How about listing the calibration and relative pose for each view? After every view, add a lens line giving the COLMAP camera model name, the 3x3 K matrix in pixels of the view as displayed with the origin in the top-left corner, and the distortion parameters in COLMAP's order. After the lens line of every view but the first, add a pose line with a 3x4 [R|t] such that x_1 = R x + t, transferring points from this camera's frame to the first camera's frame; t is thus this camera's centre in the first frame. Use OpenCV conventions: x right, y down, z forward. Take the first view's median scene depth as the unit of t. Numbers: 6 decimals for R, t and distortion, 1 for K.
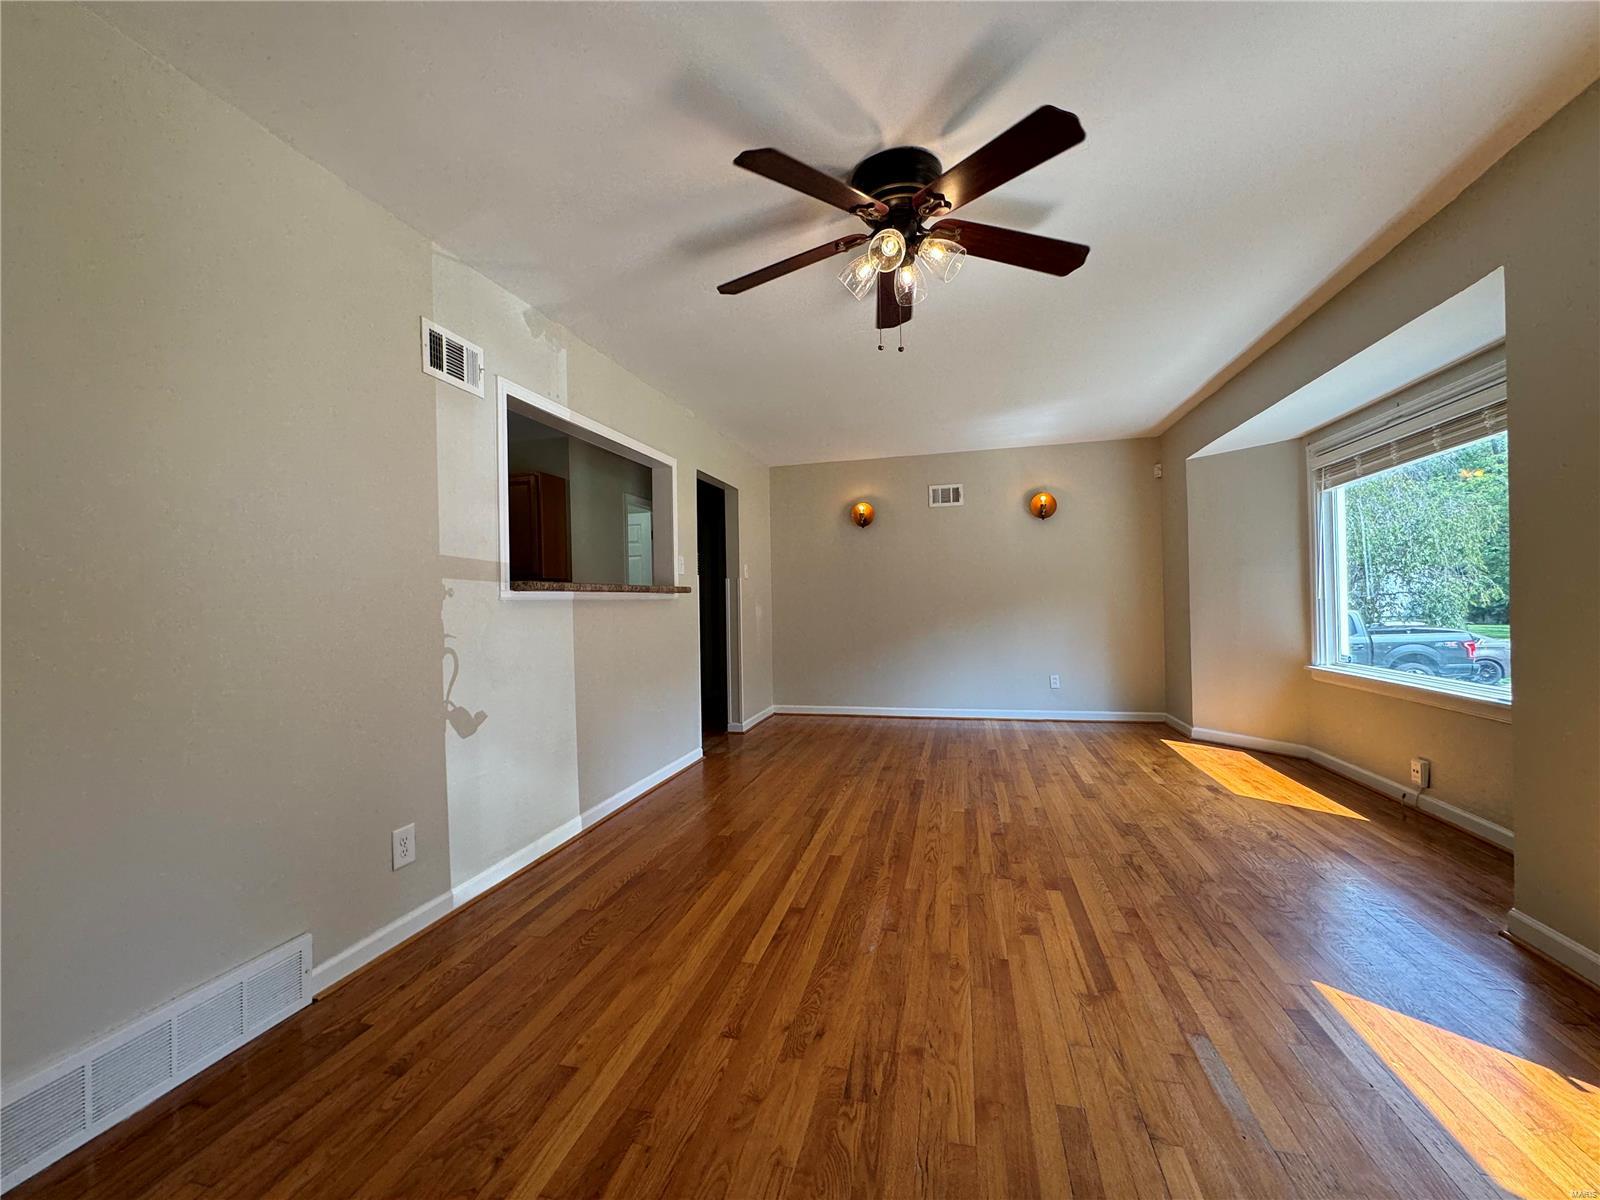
lens RADIAL K [[644.0, 0, 800.0], [0, 644.0, 600.0], [0, 0, 1]] dist [-0.000308, 0.000203]
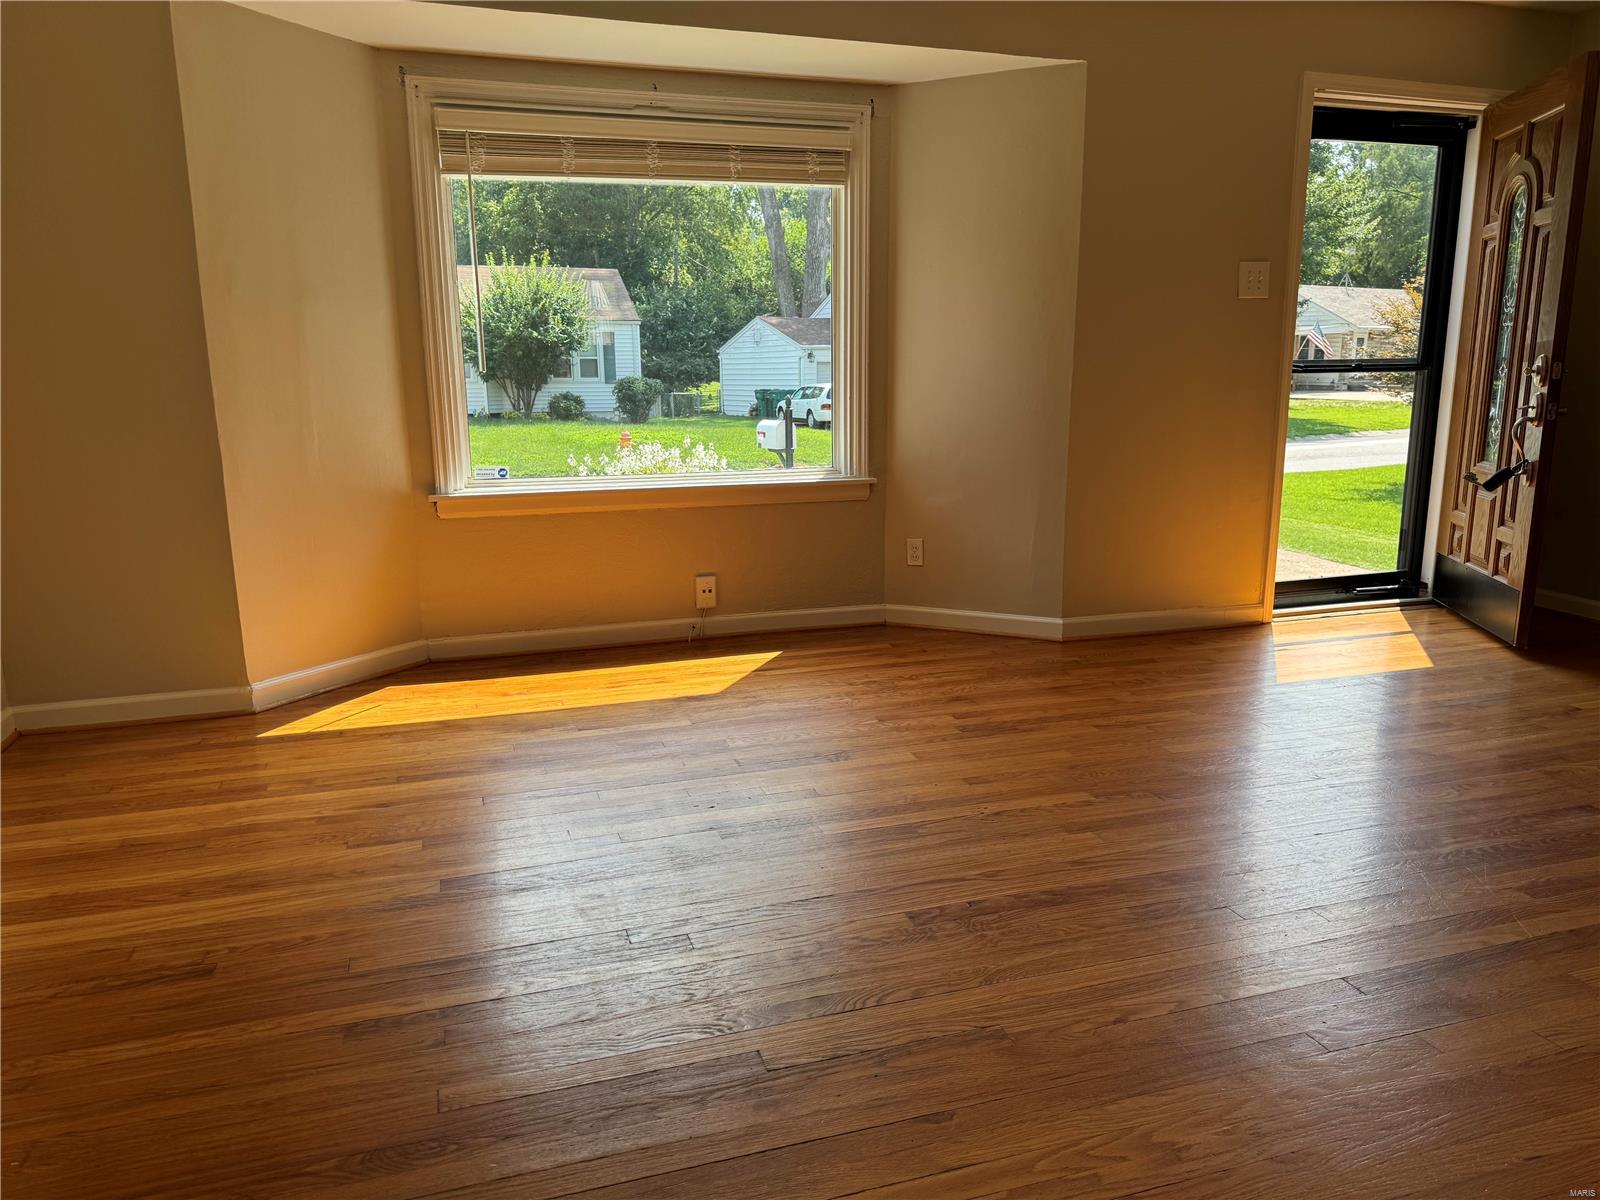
lens RADIAL K [[1119.6, 0, 800.2], [0, 1119.6, 612.0], [0, 0, 1]] dist [0.069548, -0.085529]
pose [[-0.528467, -0.152659, 0.835115, -0.305399], [0.017592, 0.981519, 0.190554, 0.028549], [-0.848771, 0.115393, -0.516015, 1.758437]]
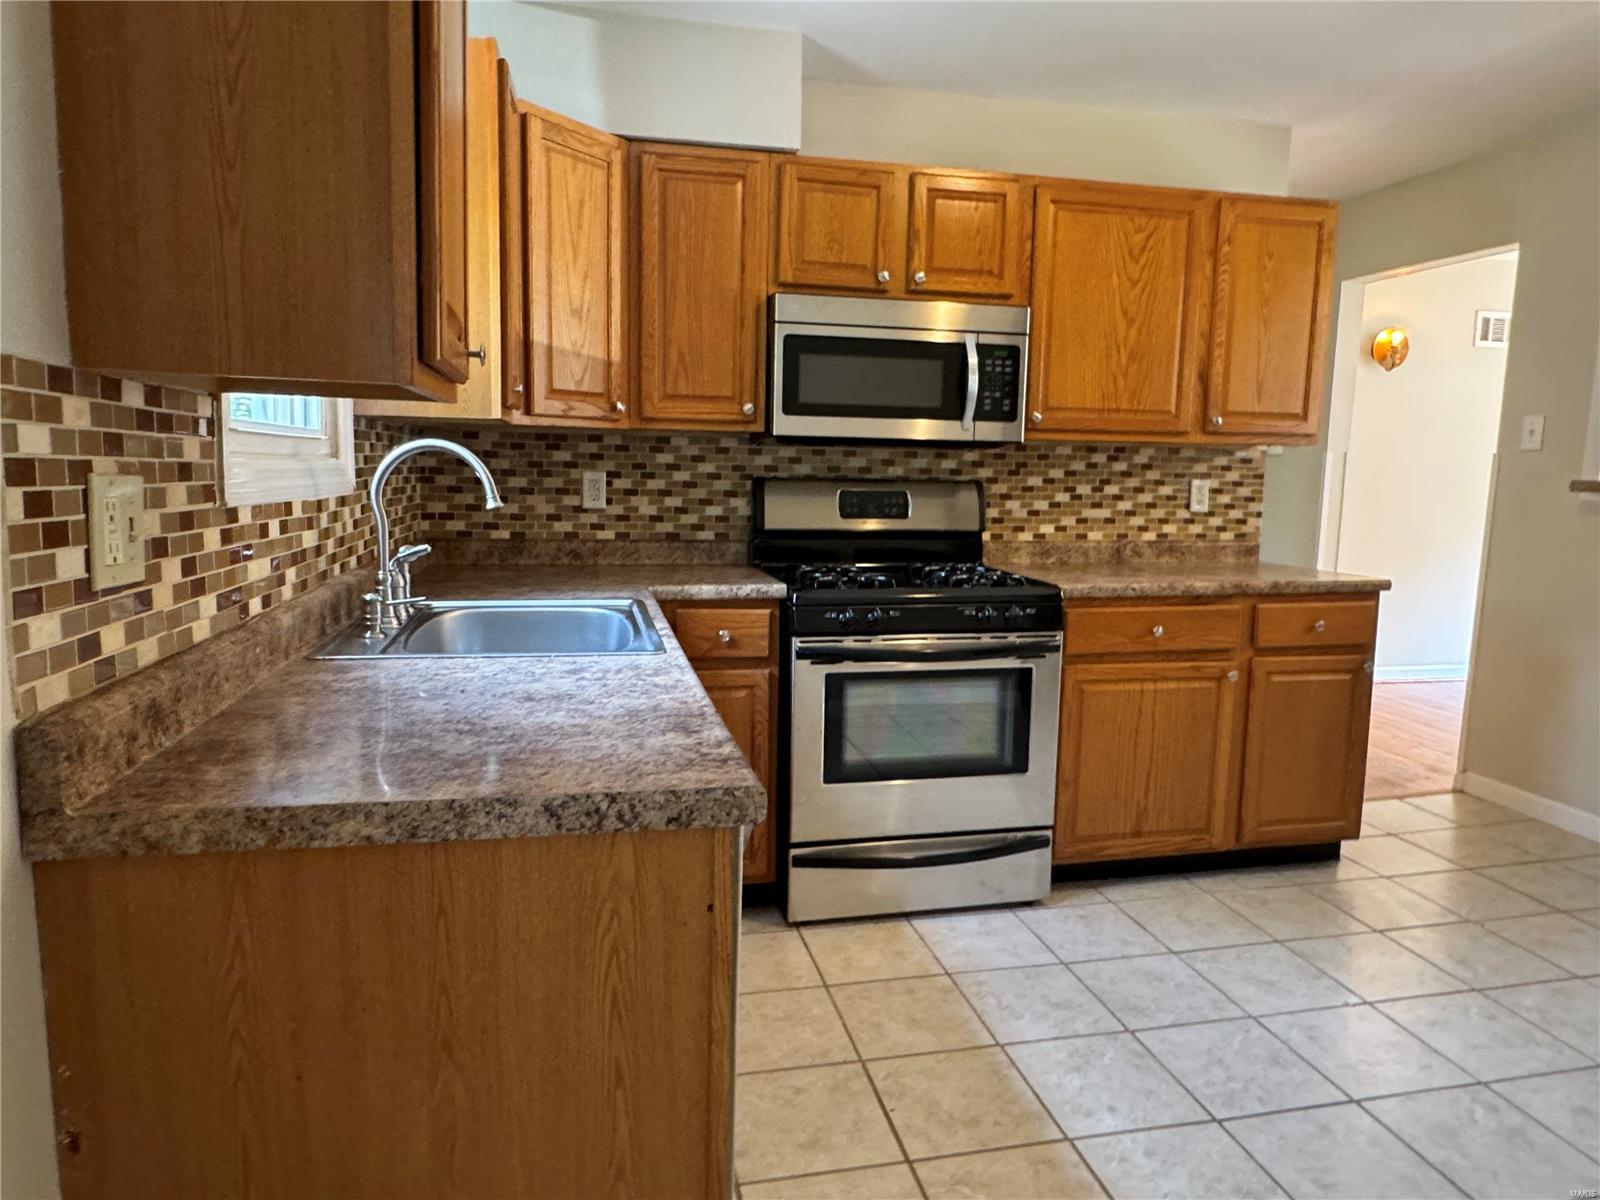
lens RADIAL K [[1002.7, 0, 802.9], [0, 1002.7, 581.7], [0, 0, 1]] dist [-0.000475, -0.000092]
pose [[0.894885, -0.013036, 0.446107, -1.606545], [-0.041222, 0.992886, 0.111705, -0.004351], [-0.444389, -0.118353, 0.887981, 0.825785]]
